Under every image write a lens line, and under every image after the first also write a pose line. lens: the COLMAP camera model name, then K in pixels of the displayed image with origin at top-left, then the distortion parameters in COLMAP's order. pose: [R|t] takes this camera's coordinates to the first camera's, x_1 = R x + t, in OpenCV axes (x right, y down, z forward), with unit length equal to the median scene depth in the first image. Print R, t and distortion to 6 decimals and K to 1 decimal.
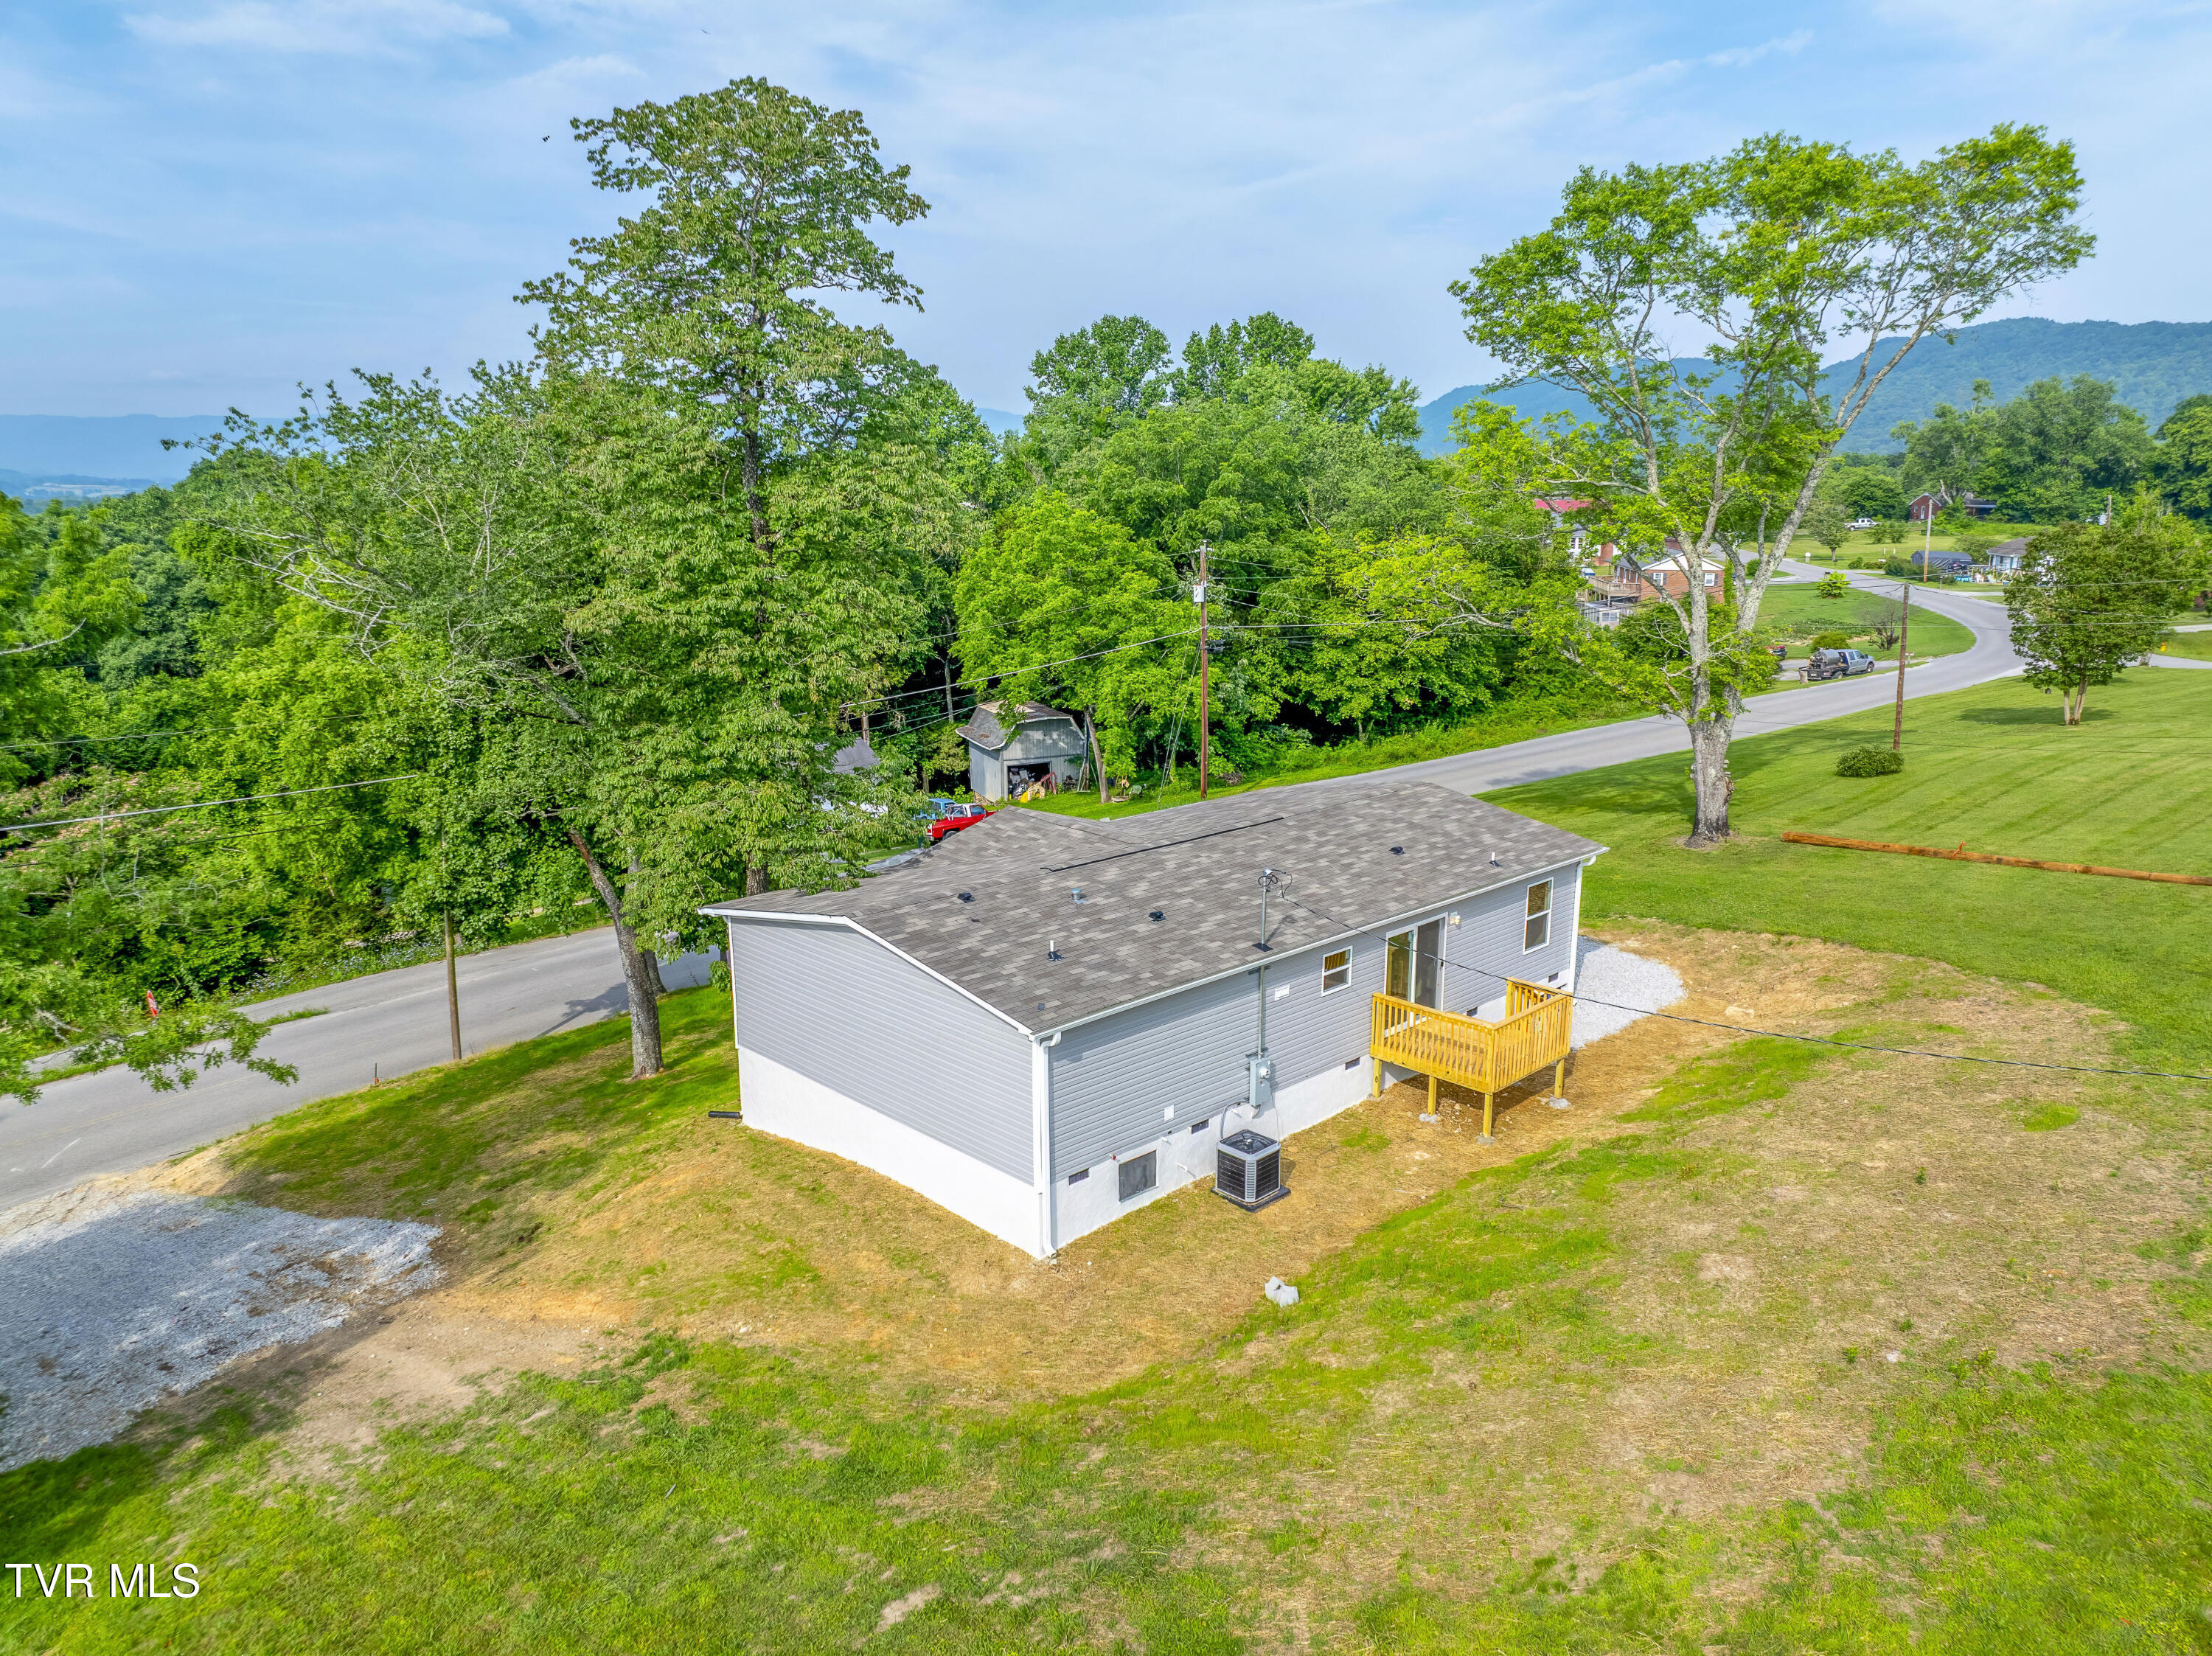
lens RADIAL K [[1556.1, 0, 1108.1], [0, 1556.1, 830.9], [0, 0, 1]] dist [-0.028710, -0.008264]
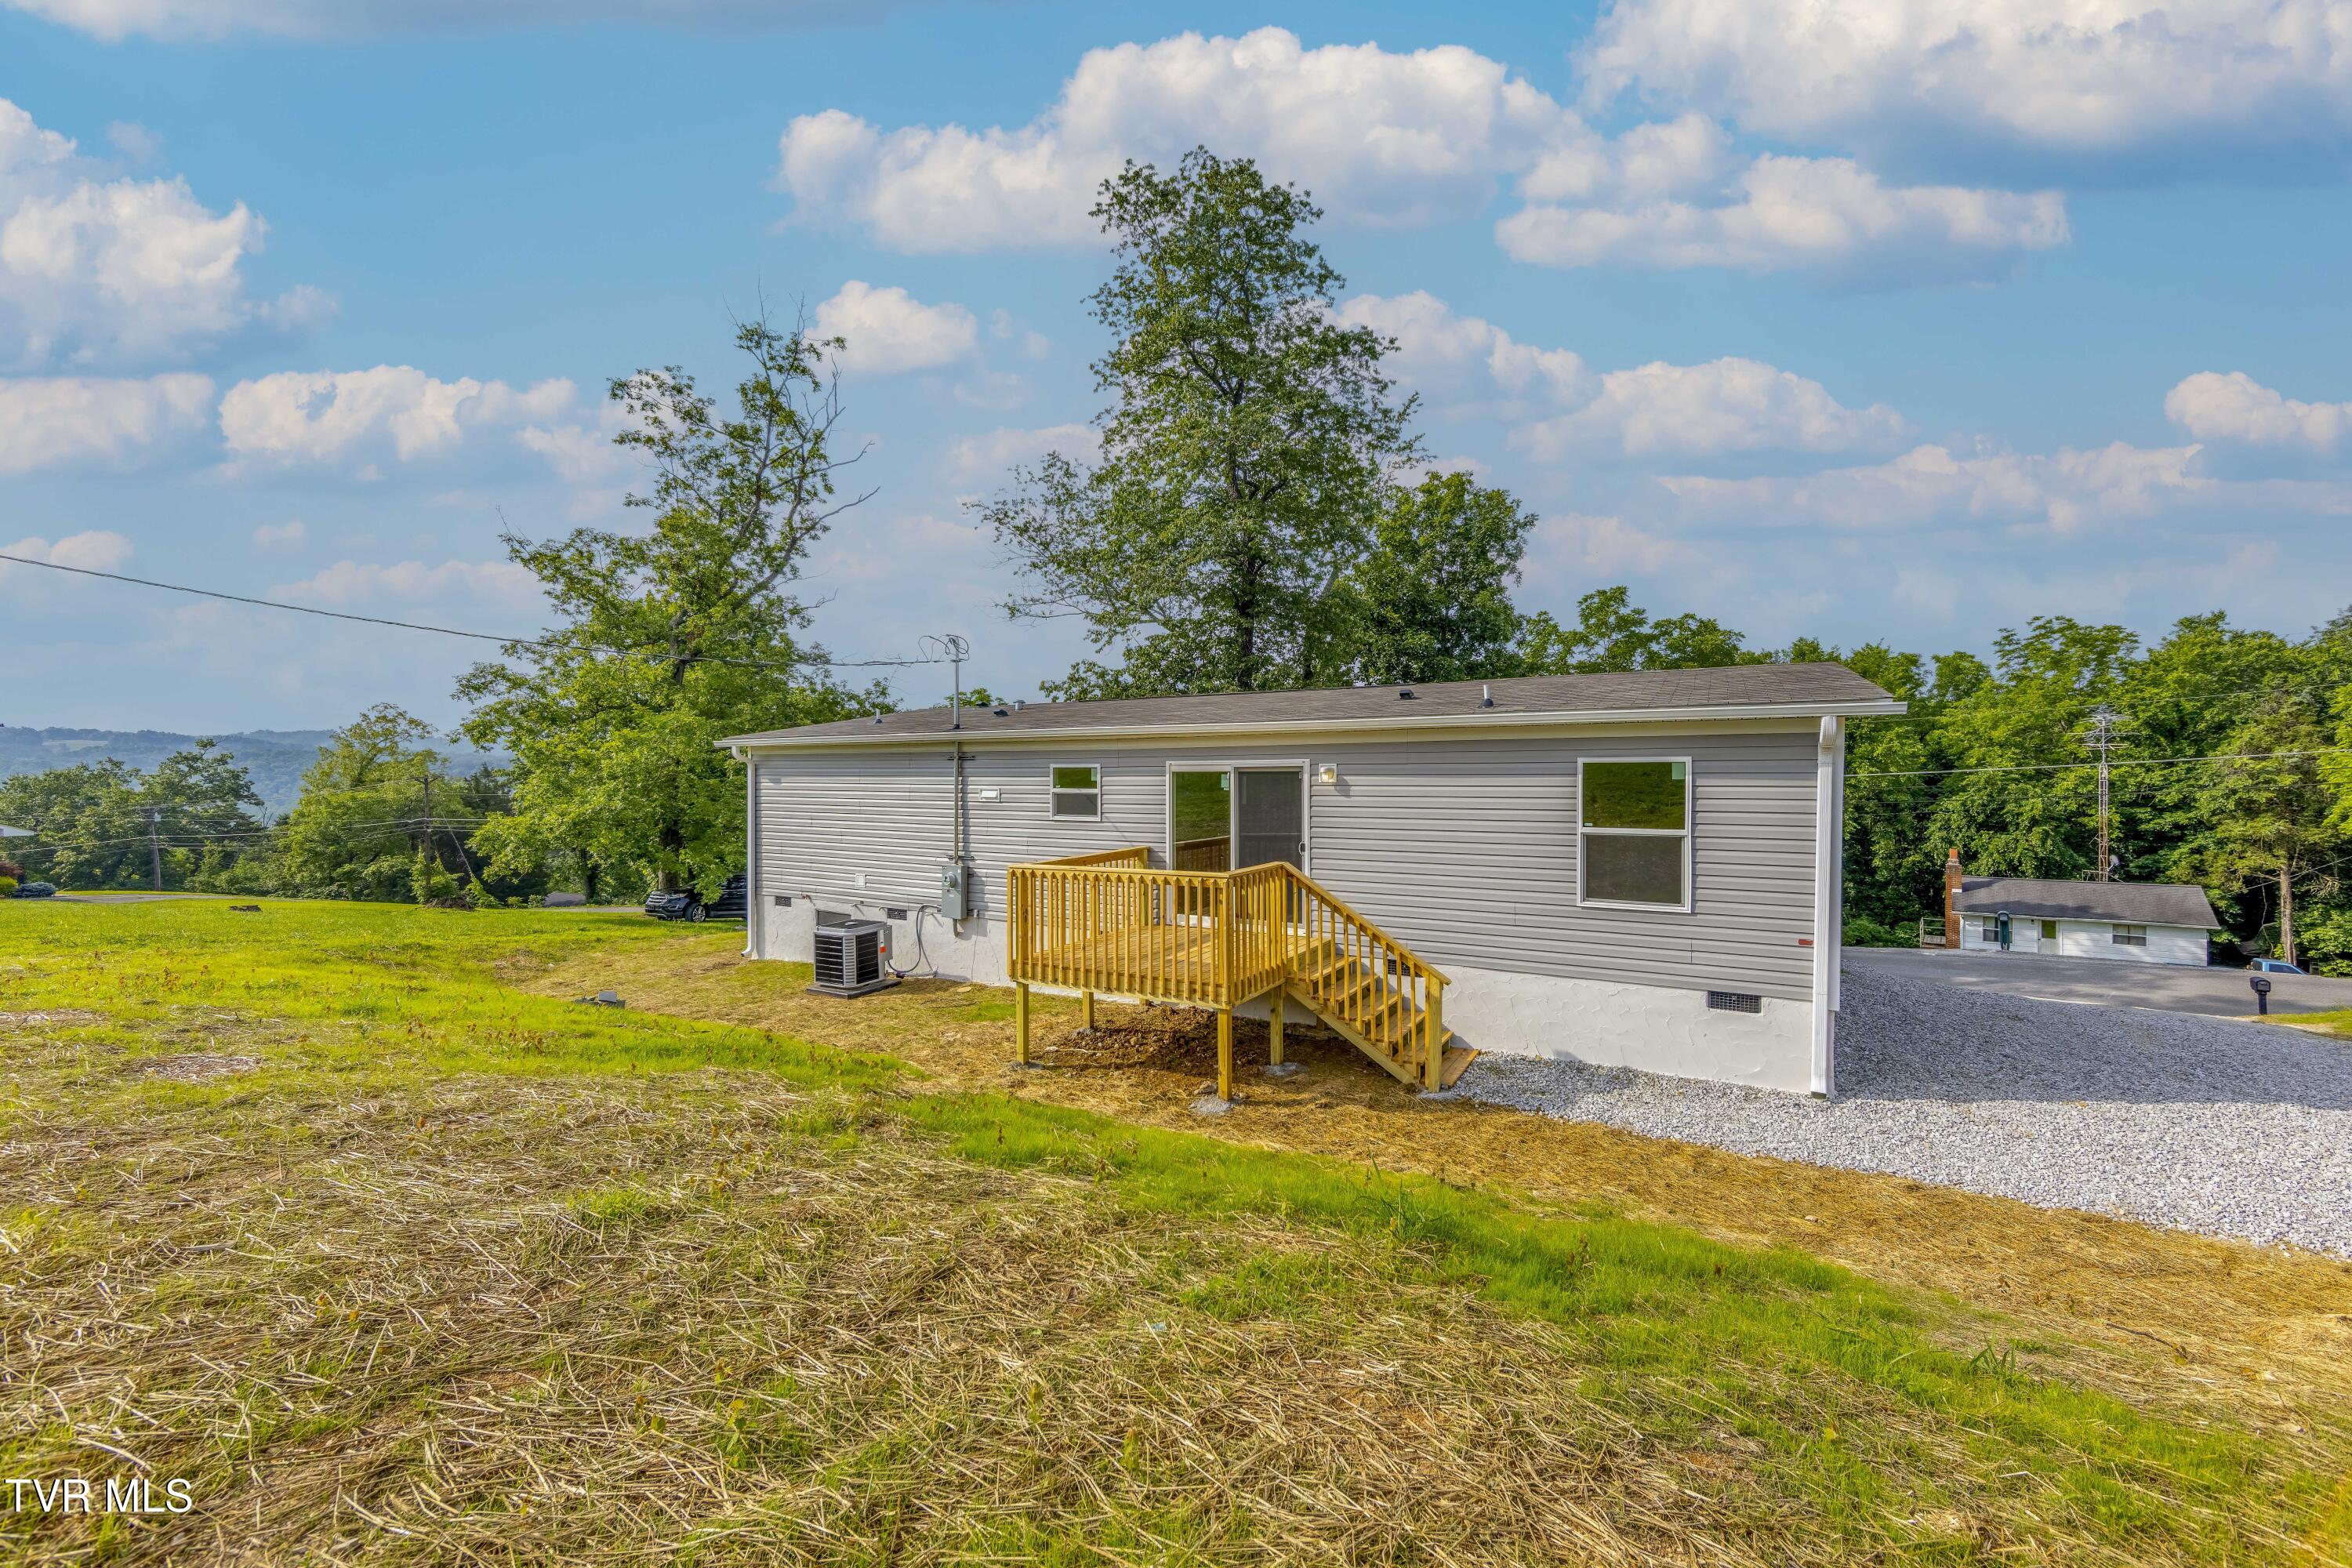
lens RADIAL K [[916.9, 0, 1188.2], [0, 916.9, 778.5], [0, 0, 1]] dist [-0.003085, 0.000608]
pose [[0.272395, 0.008136, -0.962151, 0.567268], [-0.211384, 0.976041, -0.051591, 0.090781], [0.938679, 0.217437, 0.267588, 0.890450]]
